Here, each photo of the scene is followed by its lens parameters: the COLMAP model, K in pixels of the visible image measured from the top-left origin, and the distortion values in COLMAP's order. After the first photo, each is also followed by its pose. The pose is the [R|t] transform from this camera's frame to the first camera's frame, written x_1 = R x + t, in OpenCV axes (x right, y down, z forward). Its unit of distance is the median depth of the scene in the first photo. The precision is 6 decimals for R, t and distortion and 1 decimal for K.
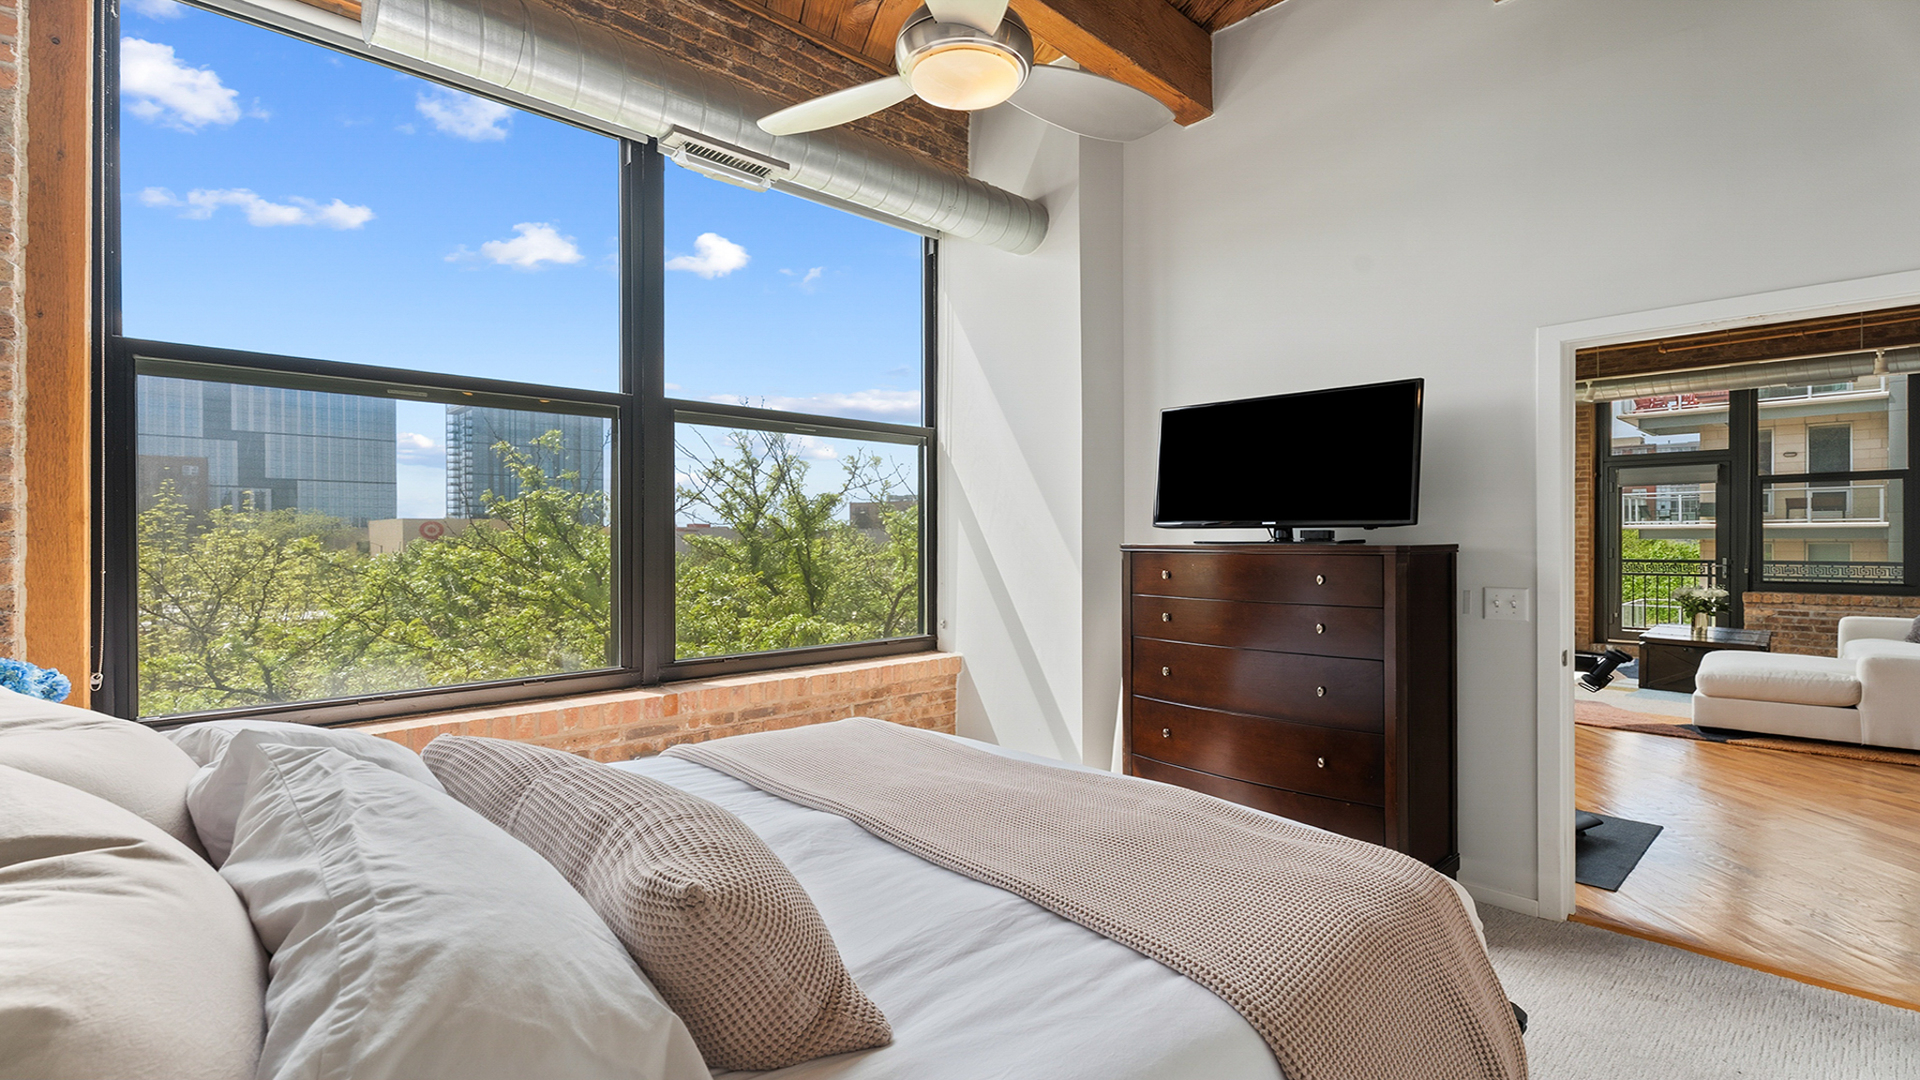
lens RADIAL K [[901.7, 0, 965.7], [0, 901.7, 540.2], [0, 0, 1]] dist [-0.000022, -0.000080]
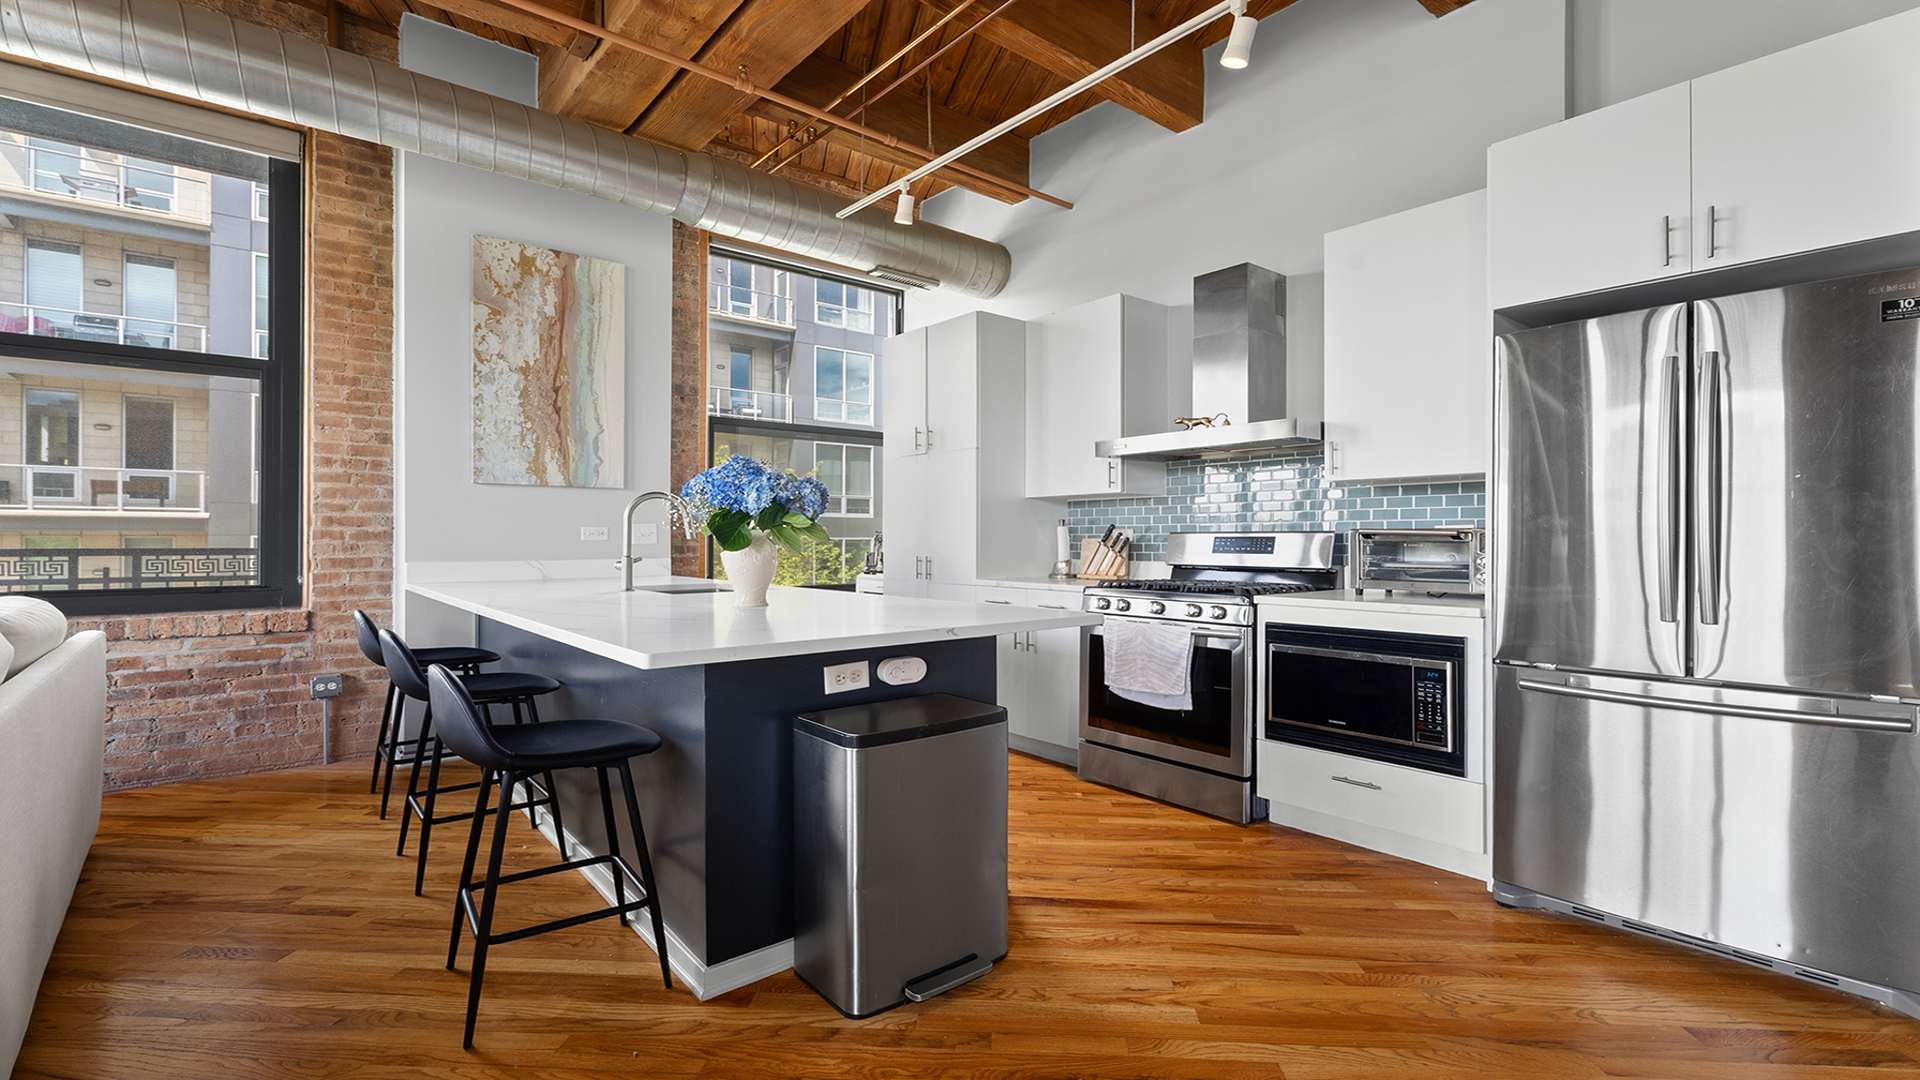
lens RADIAL K [[851.8, 0, 967.1], [0, 851.8, 539.3], [0, 0, 1]] dist [0.000324, -0.000785]
pose [[0.096436, -0.004349, 0.995330, 0.523621], [0.005472, 0.999978, 0.003839, 0.018550], [-0.995324, 0.005076, 0.096458, 0.339994]]
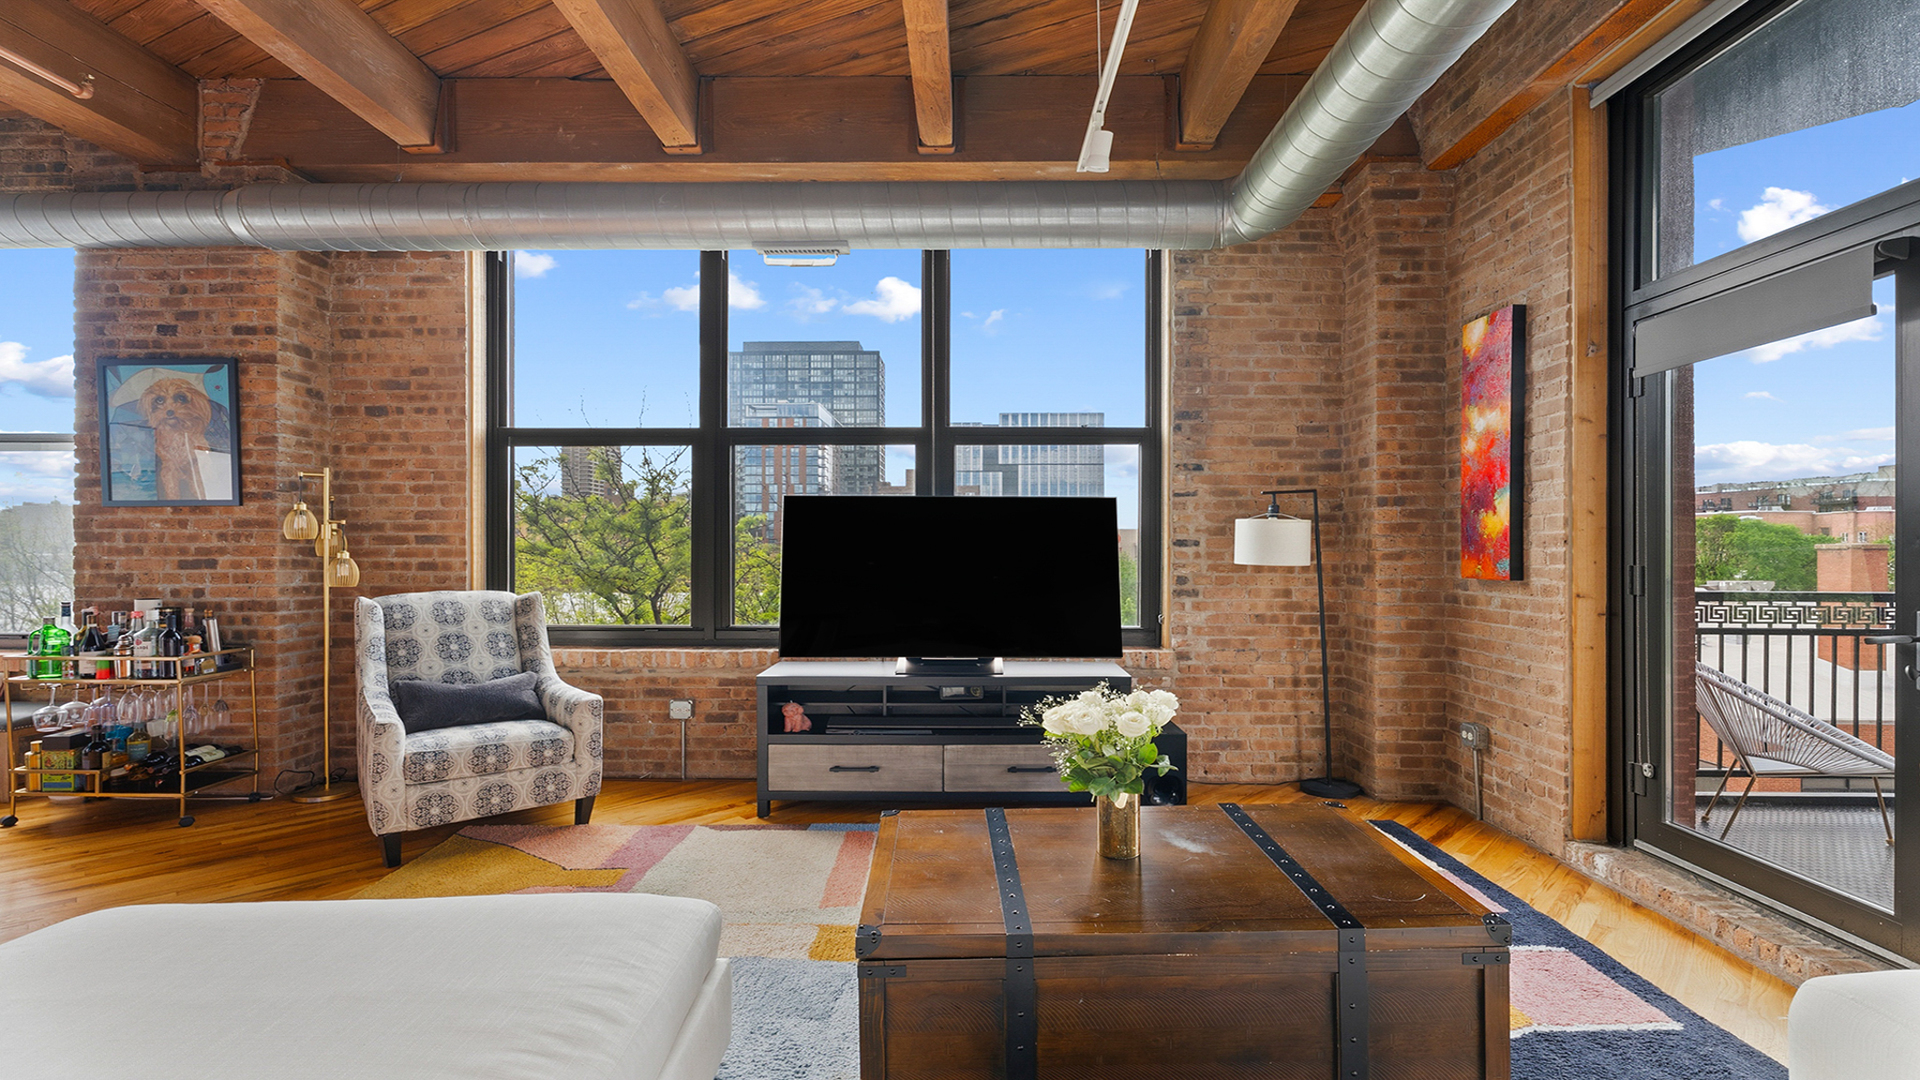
lens RADIAL K [[851.8, 0, 962.4], [0, 851.8, 550.3], [0, 0, 1]] dist [-0.000526, -0.000223]
pose [[0.698591, -0.004205, -0.715509, 0.681208], [-0.000340, 0.999981, -0.006209, 0.003526], [0.715521, 0.004581, 0.698576, 0.529930]]
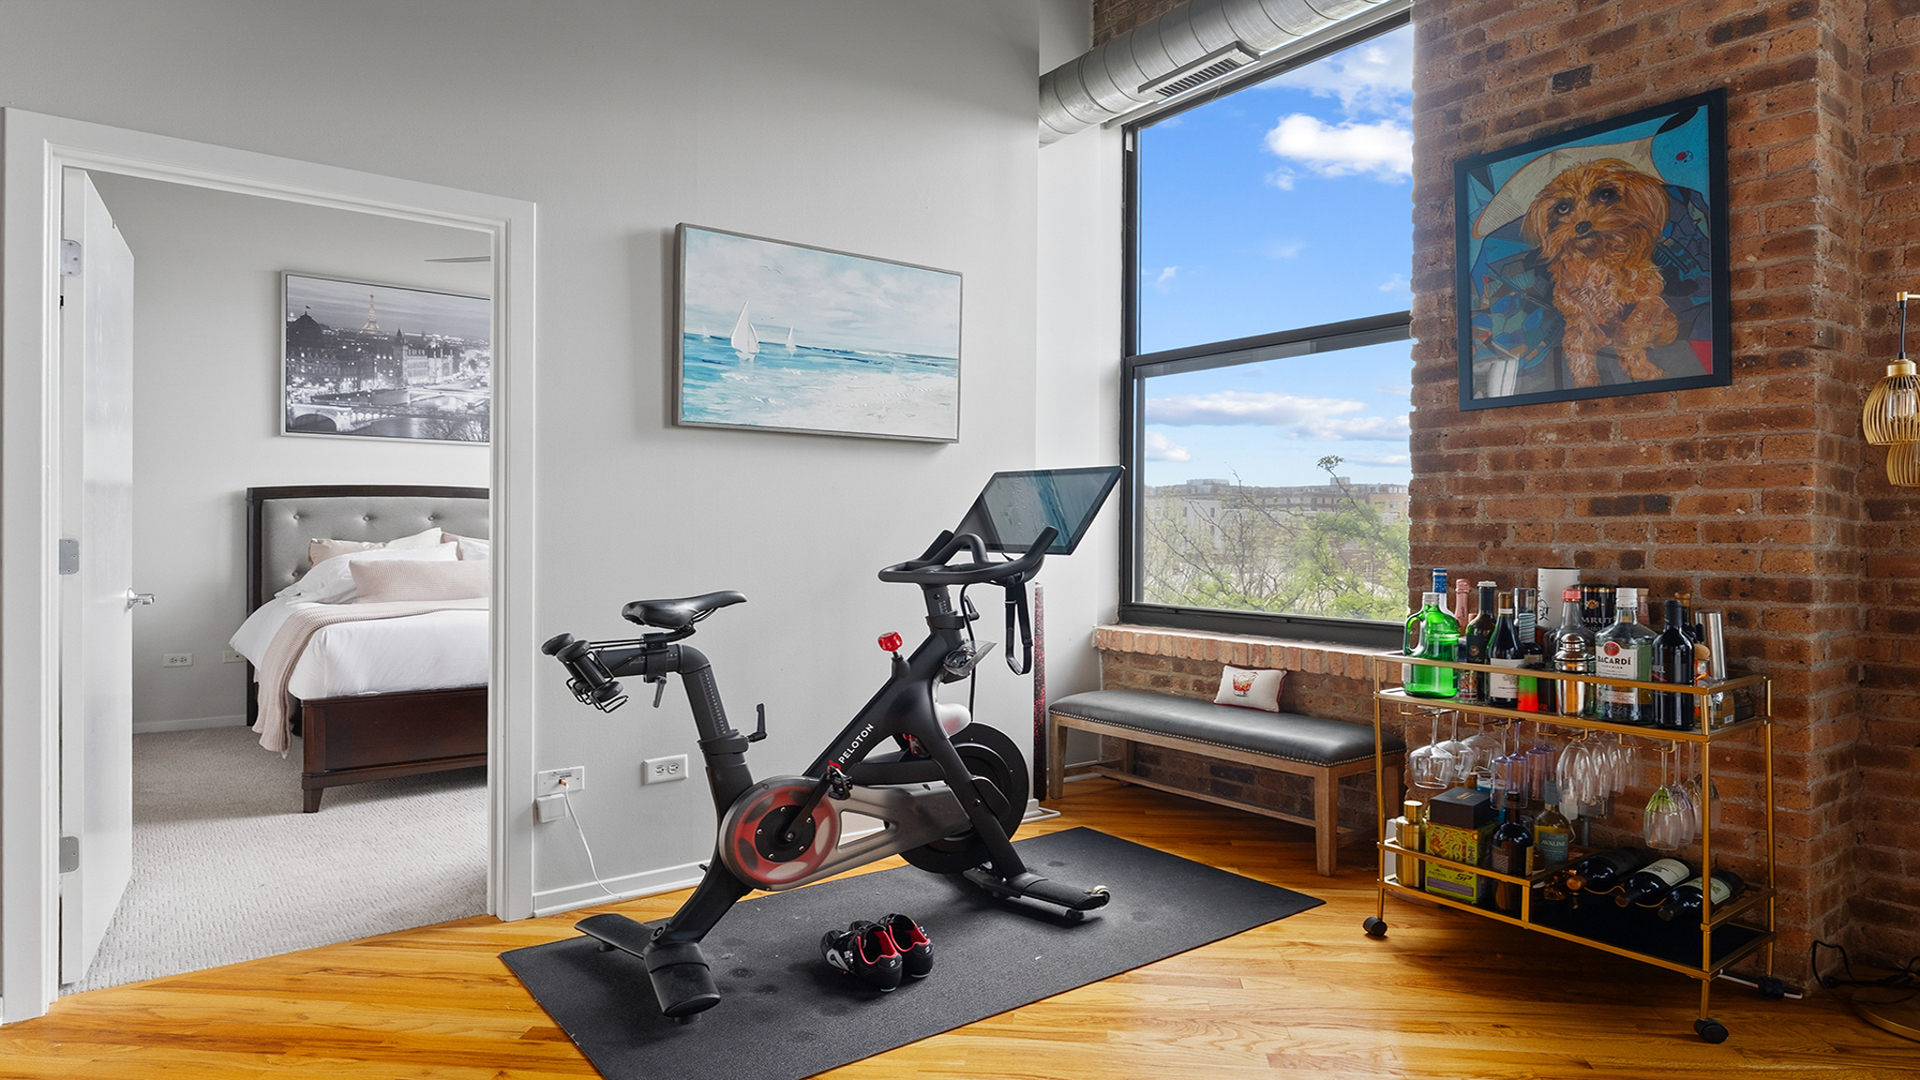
lens RADIAL K [[1108.4, 0, 963.1], [0, 1108.4, 540.9], [0, 0, 1]] dist [-0.005344, -0.000549]
pose [[-0.134833, -0.001470, -0.990867, 0.450125], [-0.011329, 0.999936, 0.000059, 0.017559], [0.990804, 0.011233, -0.134841, 0.431238]]
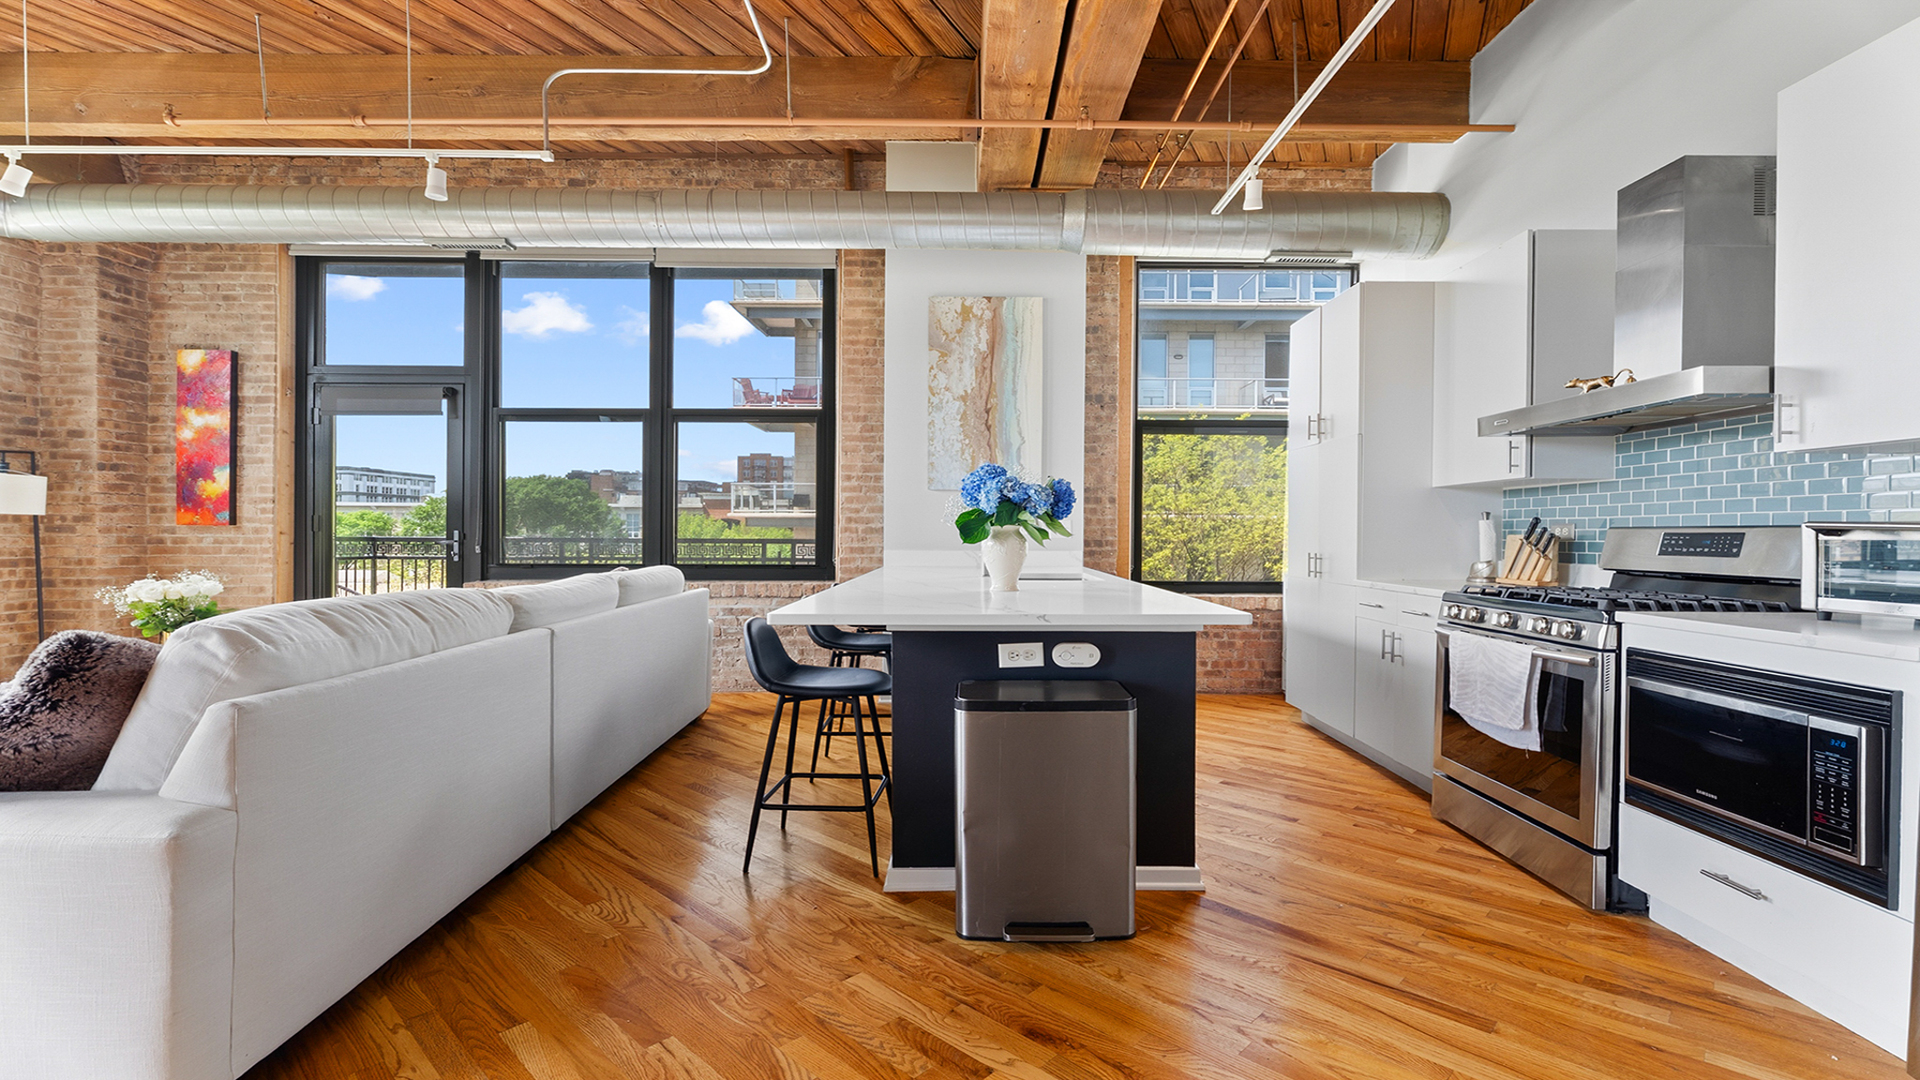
lens RADIAL K [[851.8, 0, 967.1], [0, 851.8, 539.3], [0, 0, 1]] dist [0.000324, -0.000785]
pose [[0.708927, -0.006073, 0.705256, 0.549771], [0.002373, 0.999978, 0.006226, 0.019201], [-0.705278, -0.002741, 0.708926, 0.234579]]
